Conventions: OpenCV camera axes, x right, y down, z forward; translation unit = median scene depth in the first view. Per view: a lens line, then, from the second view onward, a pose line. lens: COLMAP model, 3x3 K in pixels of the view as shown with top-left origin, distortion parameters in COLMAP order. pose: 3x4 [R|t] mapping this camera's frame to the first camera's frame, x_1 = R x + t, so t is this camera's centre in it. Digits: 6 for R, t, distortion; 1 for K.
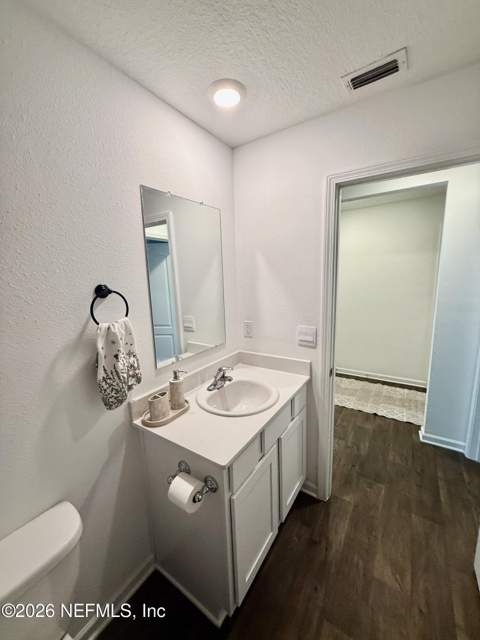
lens RADIAL K [[254.5, 0, 240.0], [0, 254.5, 320.0], [0, 0, 1]] dist [0.000026, -0.000029]
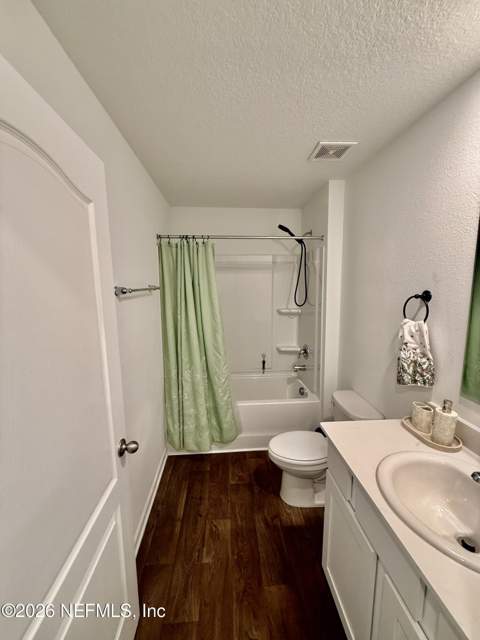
lens RADIAL K [[254.5, 0, 240.0], [0, 254.5, 320.0], [0, 0, 1]] dist [0.000026, -0.000029]
pose [[-0.798122, 0.092694, -0.595323, 0.975325], [-0.100341, 0.953845, 0.283039, -0.280722], [0.594082, 0.285635, -0.751984, 1.437447]]
